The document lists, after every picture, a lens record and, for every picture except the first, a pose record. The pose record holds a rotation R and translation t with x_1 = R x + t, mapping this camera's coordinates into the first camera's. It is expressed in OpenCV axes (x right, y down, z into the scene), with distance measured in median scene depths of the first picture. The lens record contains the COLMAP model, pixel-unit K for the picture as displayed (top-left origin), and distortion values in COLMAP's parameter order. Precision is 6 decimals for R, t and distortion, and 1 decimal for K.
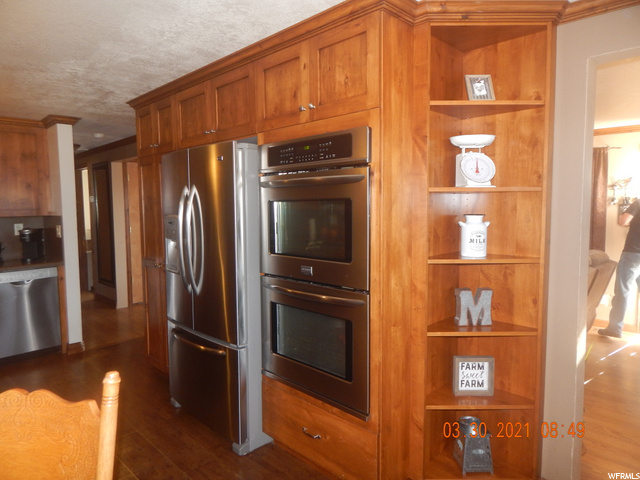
lens RADIAL K [[420.4, 0, 321.3], [0, 420.4, 238.6], [0, 0, 1]] dist [-0.008758, -0.005125]
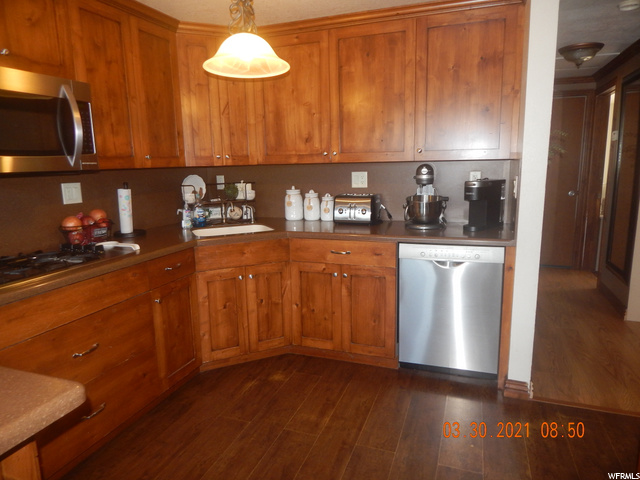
lens RADIAL K [[420.4, 0, 320.7], [0, 420.4, 234.7], [0, 0, 1]] dist [-0.008758, -0.005125]
pose [[0.401568, 0.159271, -0.901874, -0.410148], [-0.058801, 0.987214, 0.148160, -0.041504], [0.913940, -0.006465, 0.405798, 1.029738]]
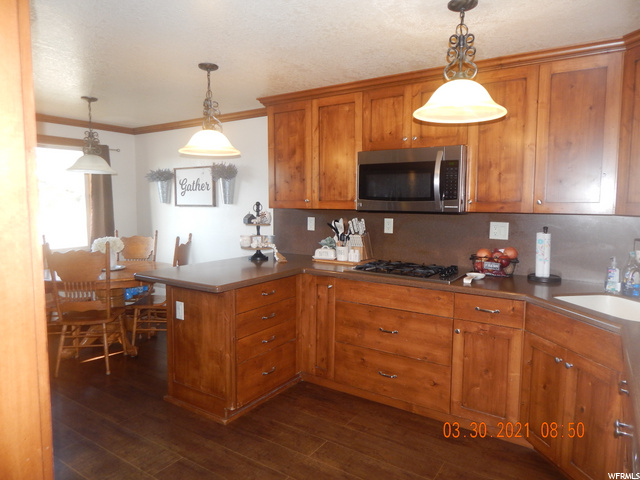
lens RADIAL K [[420.4, 0, 324.2], [0, 420.4, 236.2], [0, 0, 1]] dist [-0.008758, -0.005125]
pose [[-0.981987, 0.014449, -0.188394, -0.936893], [-0.016140, 0.987013, 0.159827, -0.141570], [0.188256, 0.159989, -0.969001, 2.145364]]
